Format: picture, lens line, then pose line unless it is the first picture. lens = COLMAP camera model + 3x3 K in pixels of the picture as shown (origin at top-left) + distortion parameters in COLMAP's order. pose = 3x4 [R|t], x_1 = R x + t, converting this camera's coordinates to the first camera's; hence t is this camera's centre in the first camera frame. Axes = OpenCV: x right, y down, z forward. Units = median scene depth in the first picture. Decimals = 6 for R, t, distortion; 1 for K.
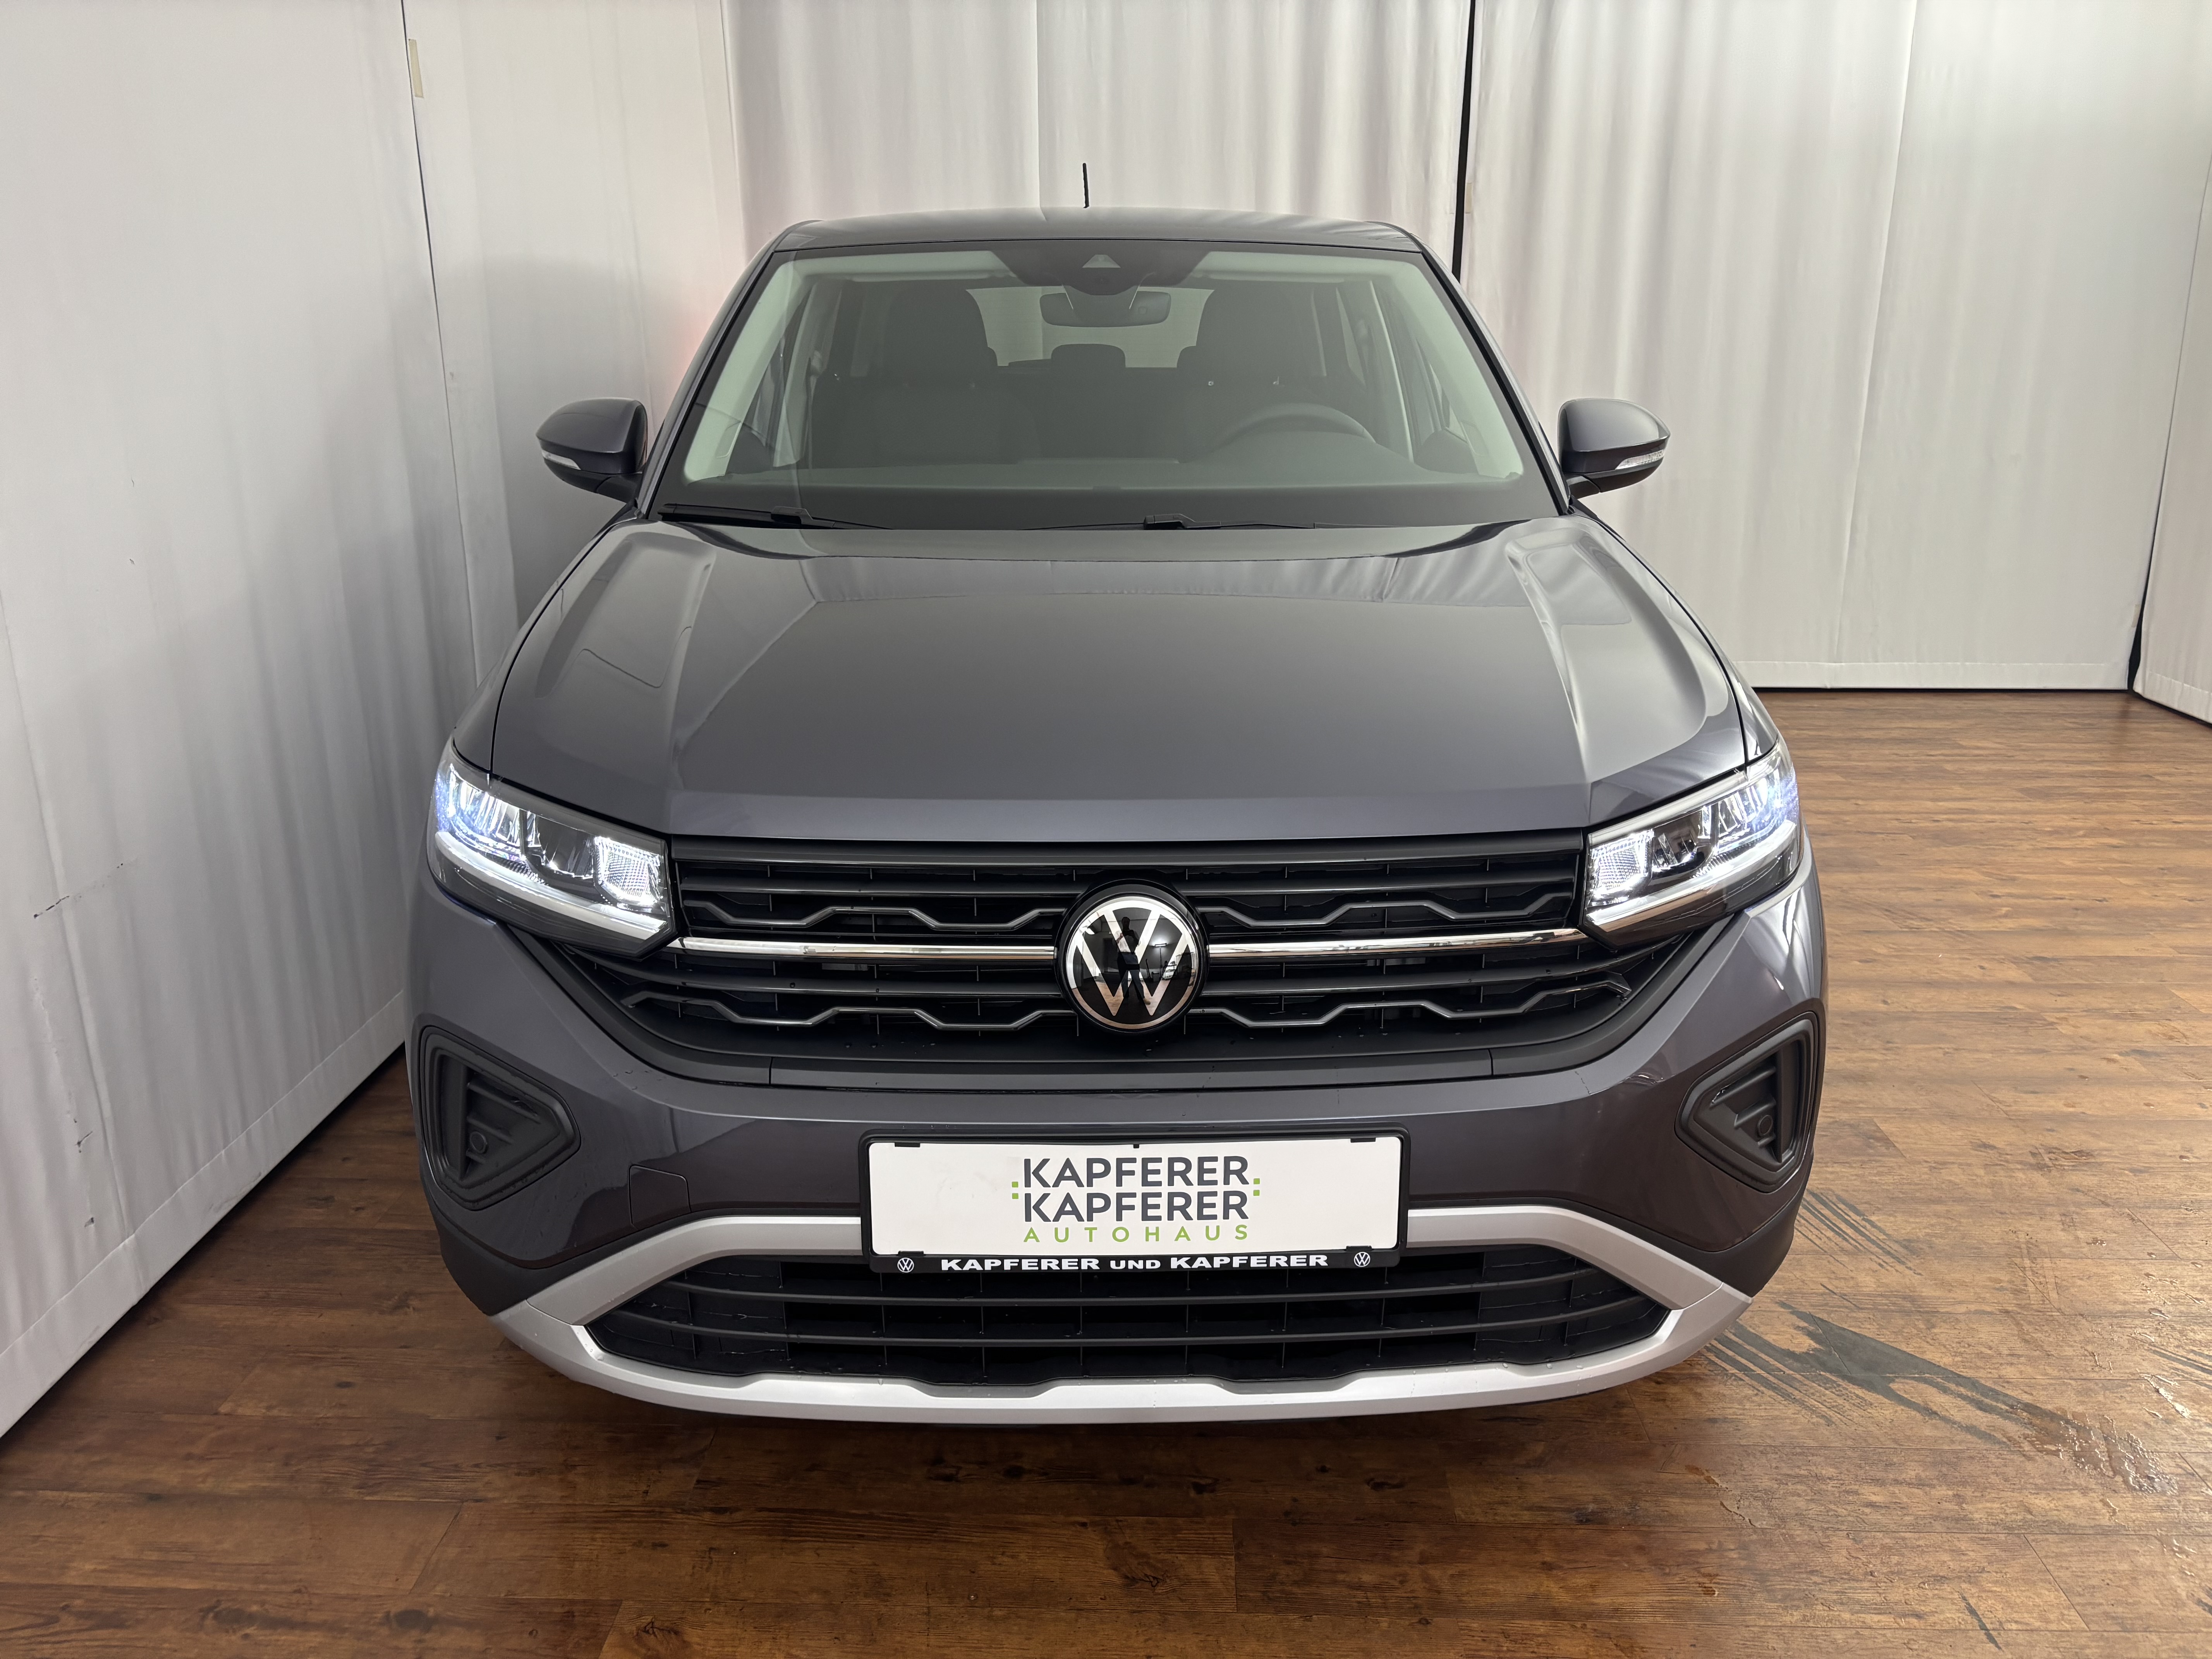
lens RADIAL K [[1691.7, 0, 1102.0], [0, 1691.7, 835.8], [0, 0, 1]] dist [0.029119, -0.012890]
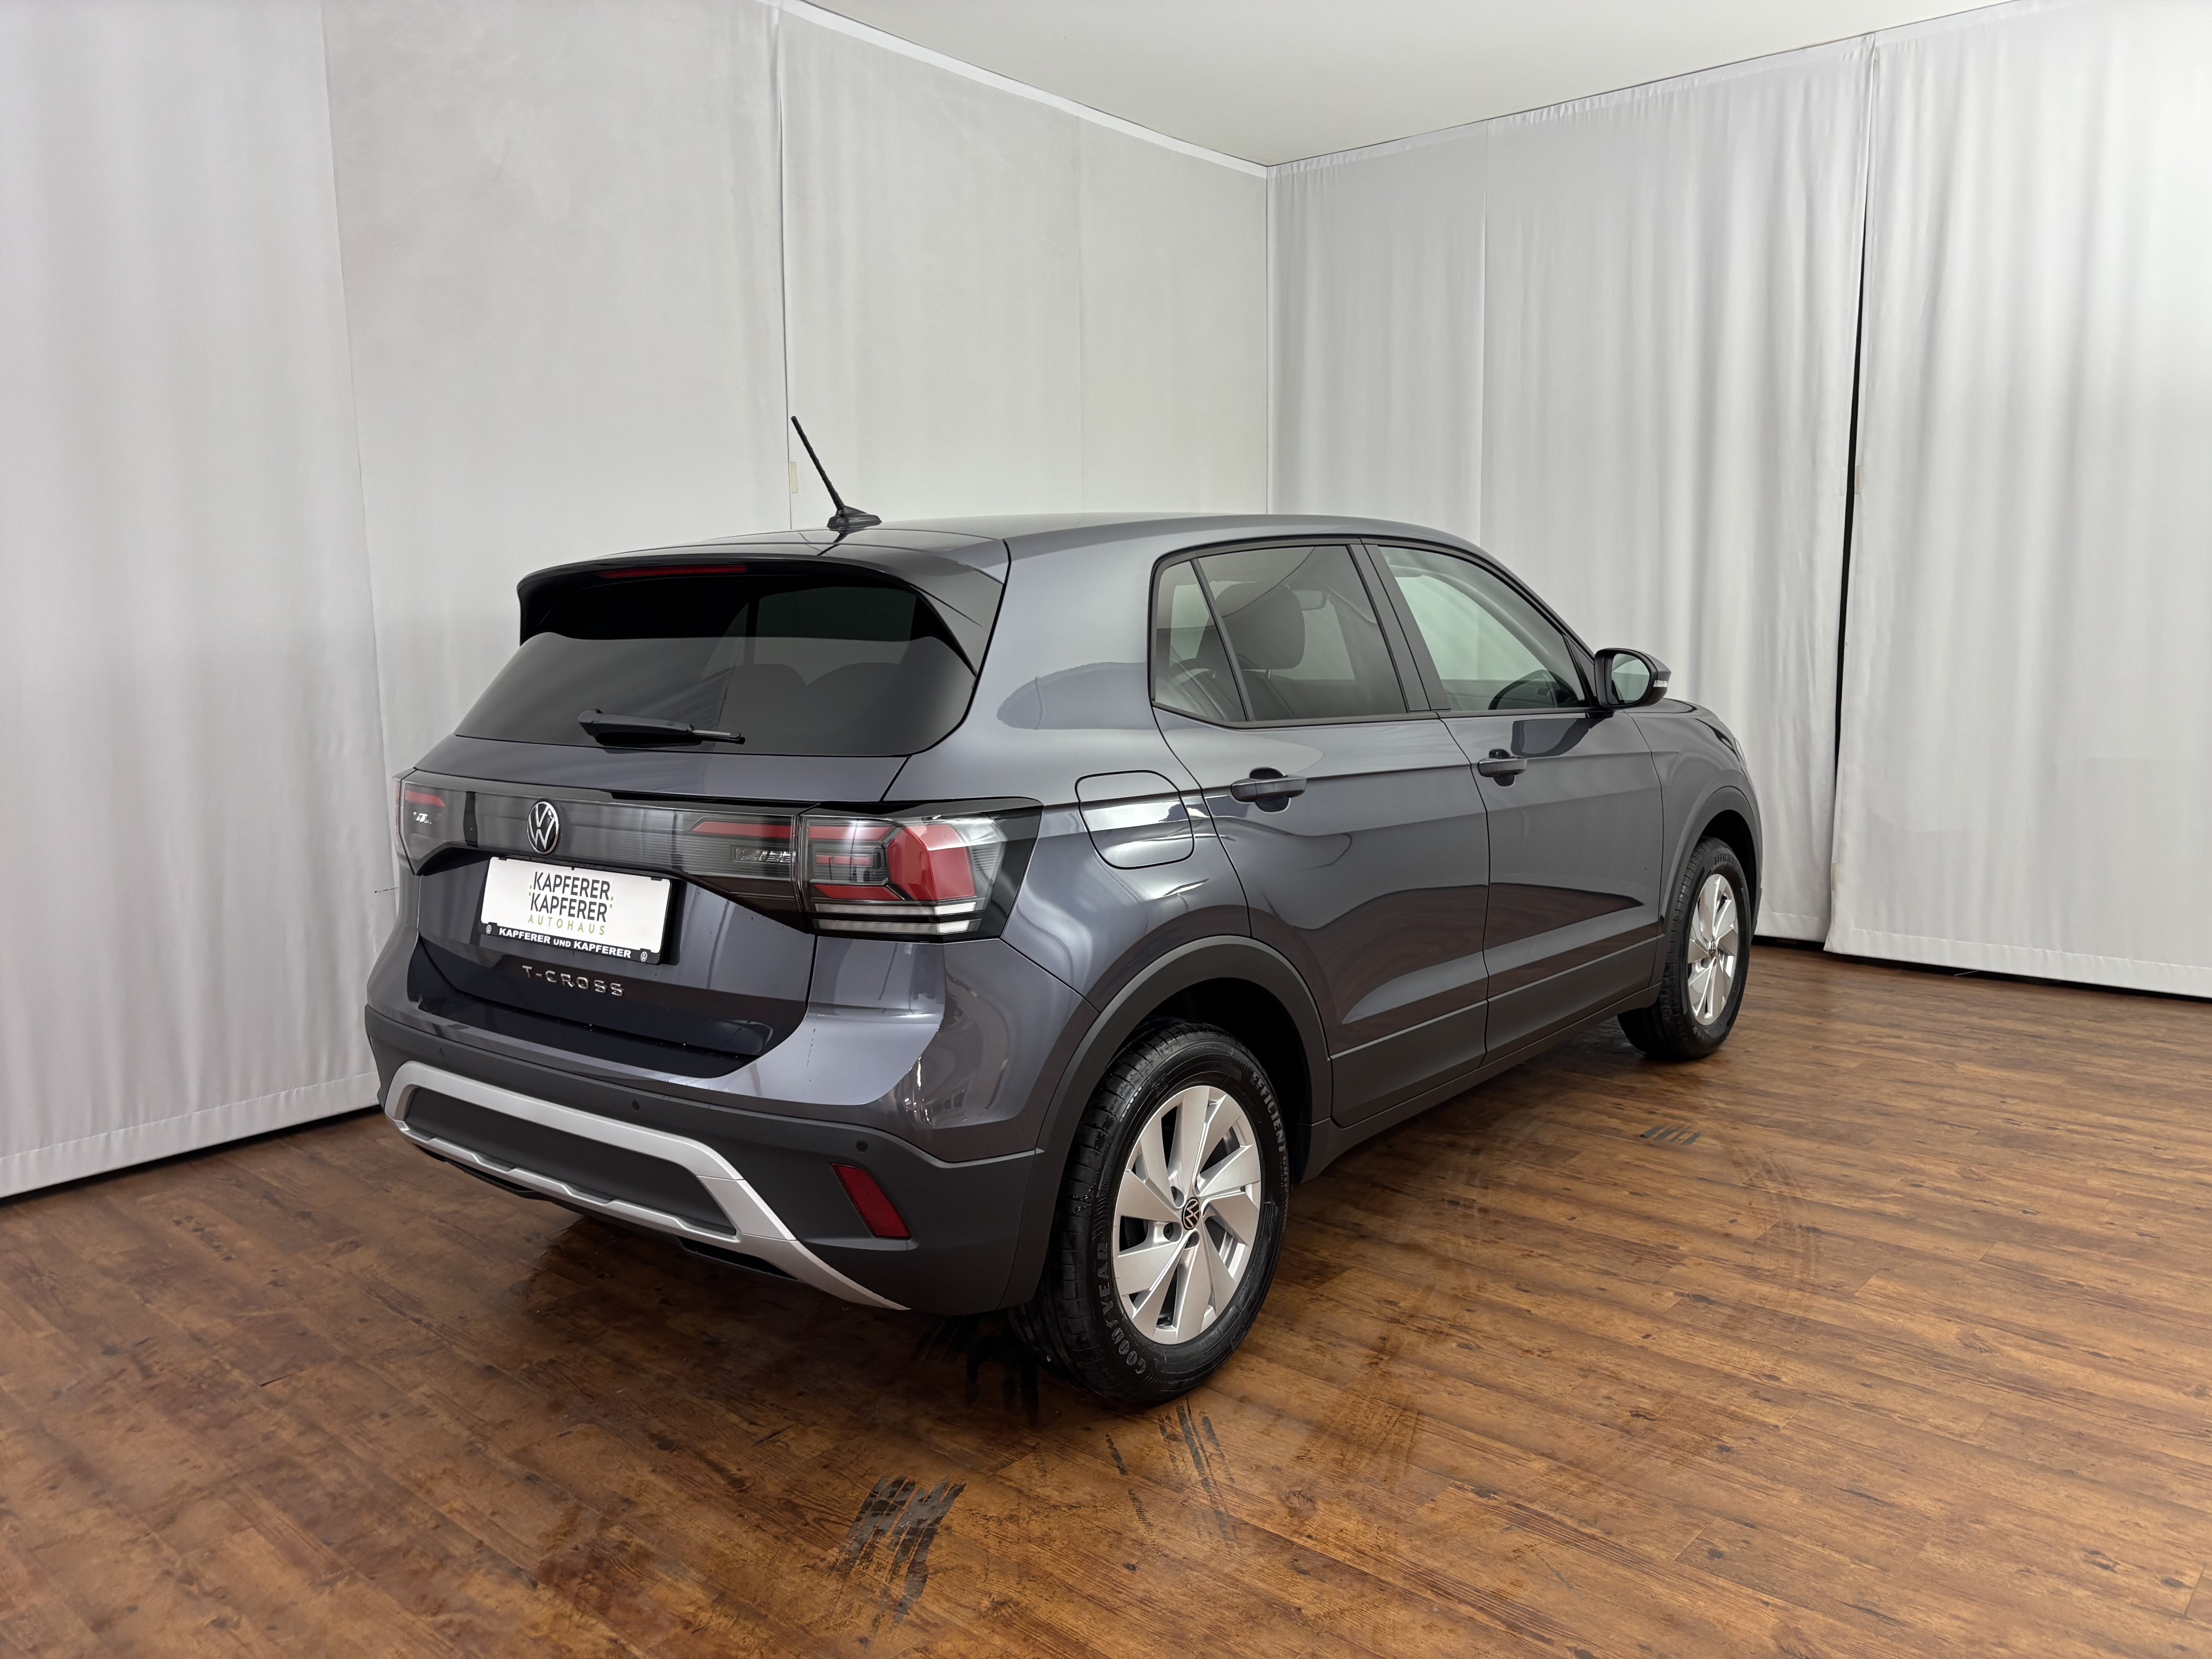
lens RADIAL K [[1693.0, 0, 1106.0], [0, 1693.0, 829.5], [0, 0, 1]] dist [0.020293, -0.001096]
pose [[0.762555, 0.072858, -0.642807, 1.503366], [-0.170675, 0.981091, -0.091269, 0.008609], [0.624003, 0.179309, 0.760571, -0.070898]]
